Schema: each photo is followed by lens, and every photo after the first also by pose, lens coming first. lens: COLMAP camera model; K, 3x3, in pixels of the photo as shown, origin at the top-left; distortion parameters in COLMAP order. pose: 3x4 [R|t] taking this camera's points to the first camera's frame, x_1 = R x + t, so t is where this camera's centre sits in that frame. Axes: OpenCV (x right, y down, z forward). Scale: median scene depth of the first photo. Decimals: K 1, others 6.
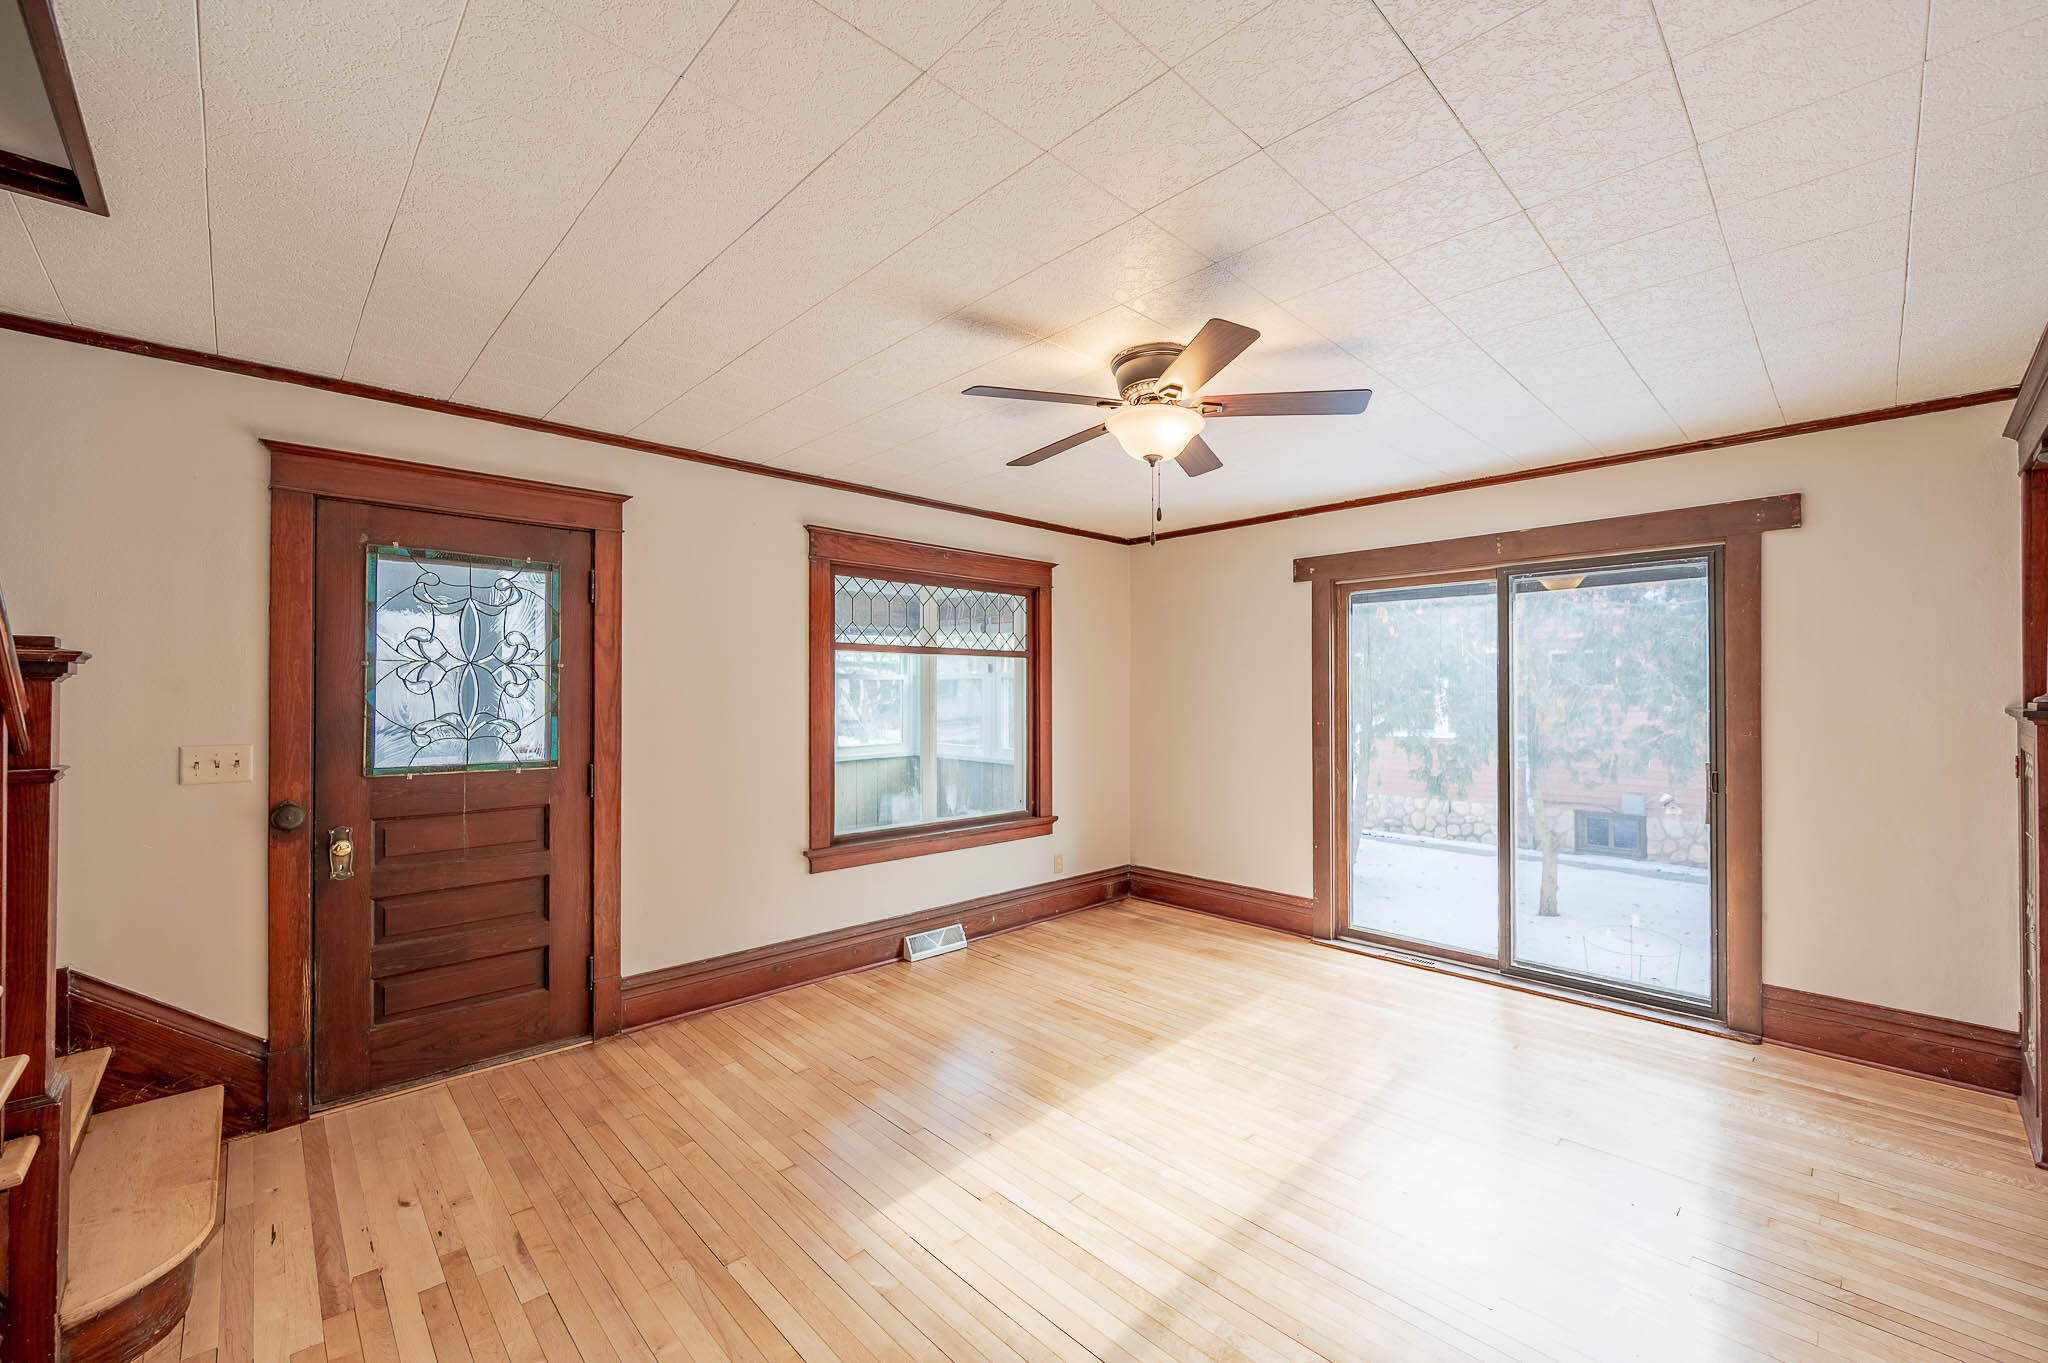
lens RADIAL K [[815.5, 0, 1034.7], [0, 815.5, 690.1], [0, 0, 1]] dist [-0.000977, 0.000113]
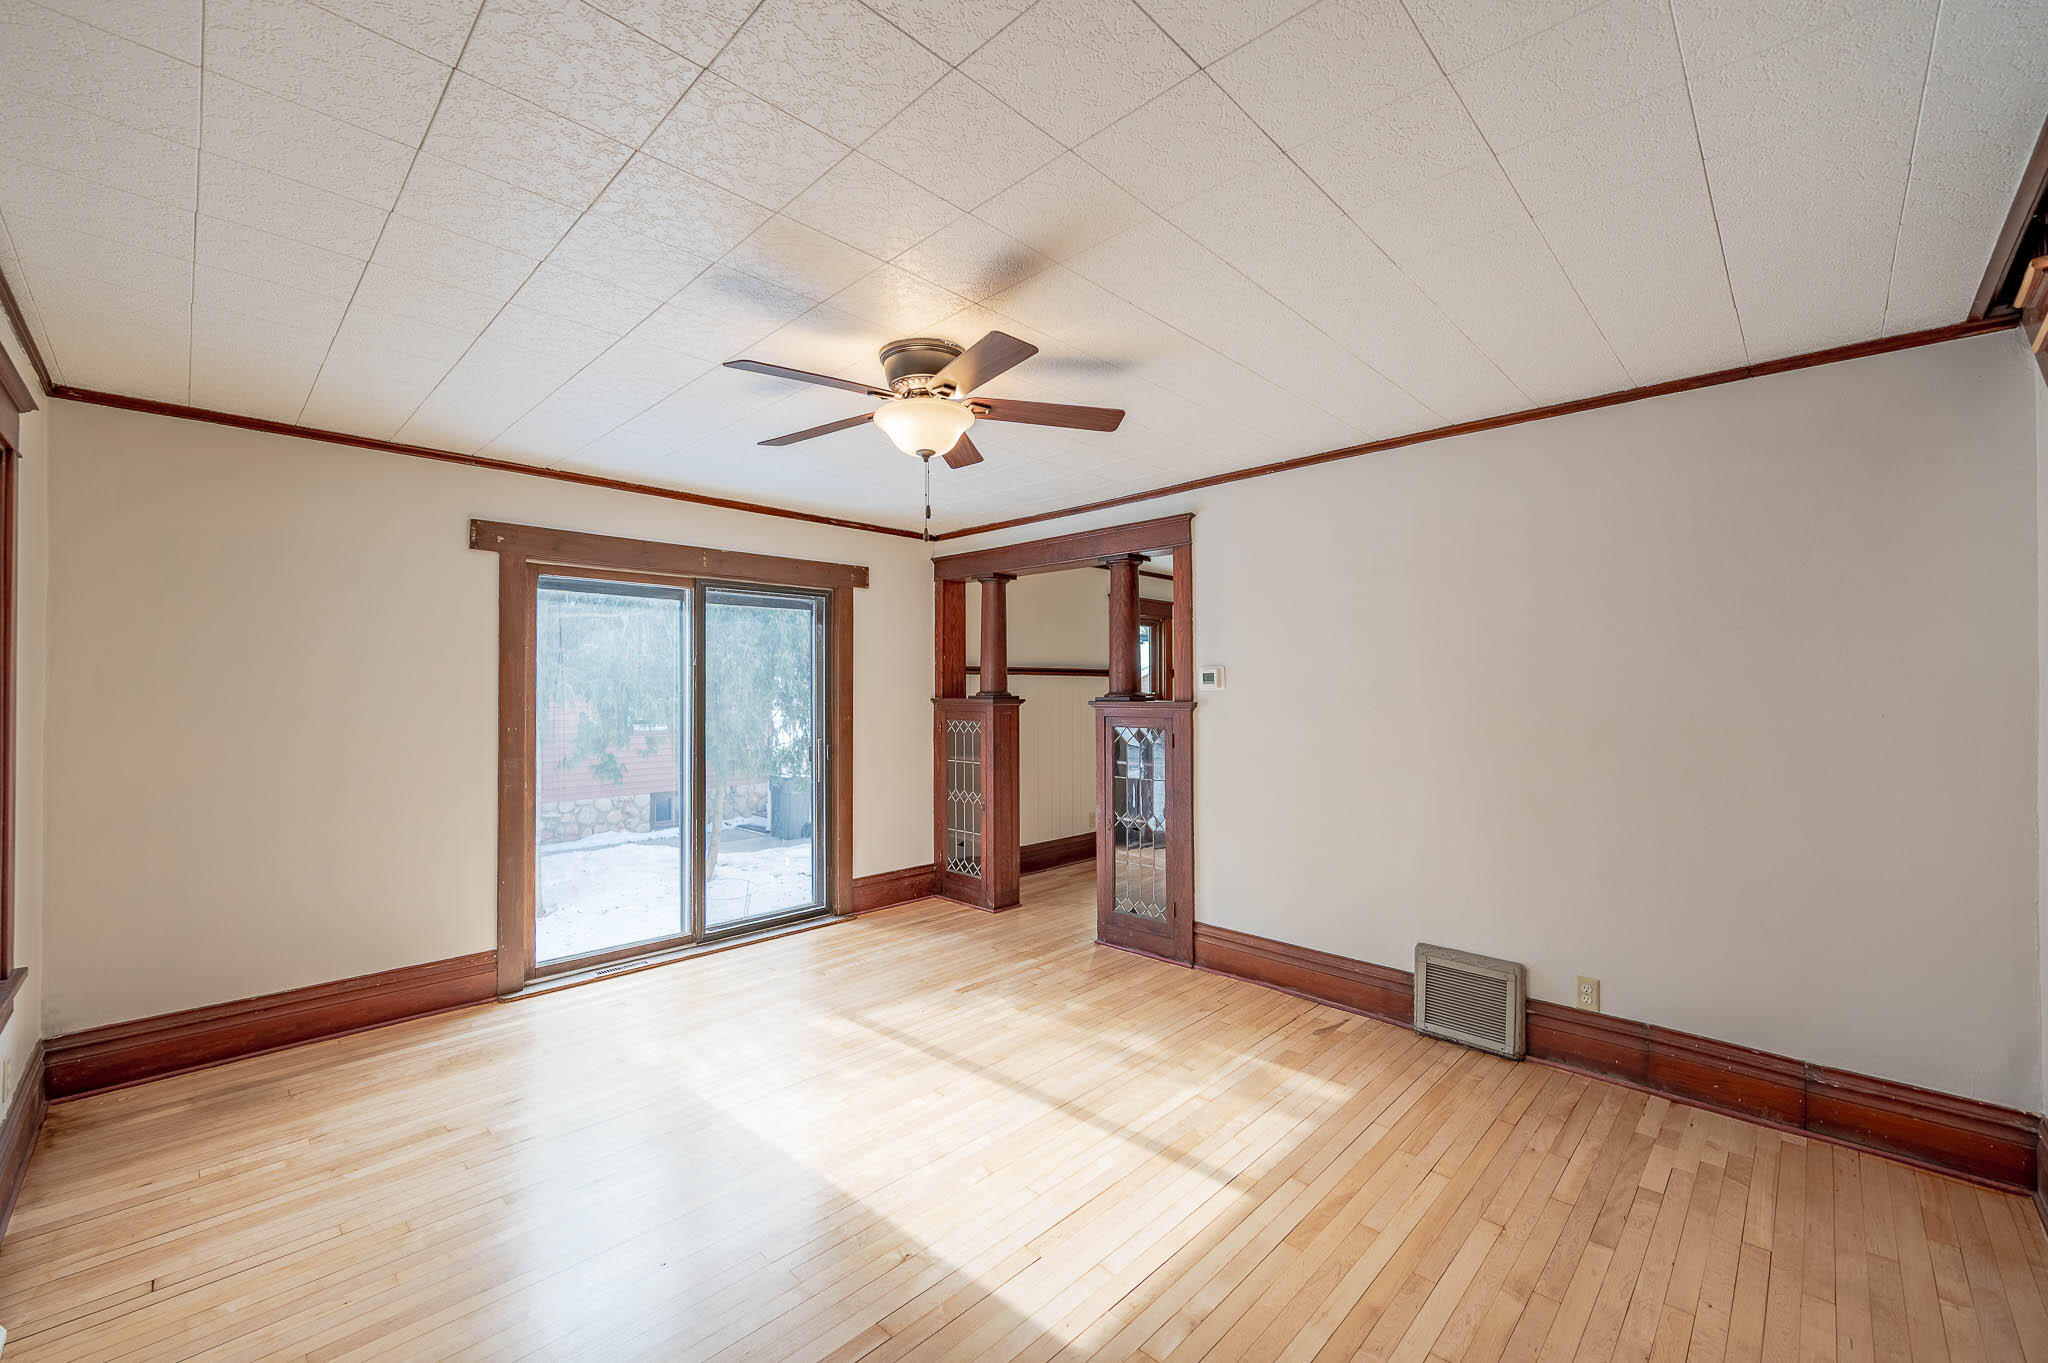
lens RADIAL K [[815.5, 0, 1029.7], [0, 815.5, 679.9], [0, 0, 1]] dist [-0.000977, 0.000113]
pose [[-0.023408, 0.009048, 0.999685, -0.530120], [-0.005897, 0.999940, -0.009188, -0.004857], [-0.999709, -0.006110, -0.023353, 0.555149]]
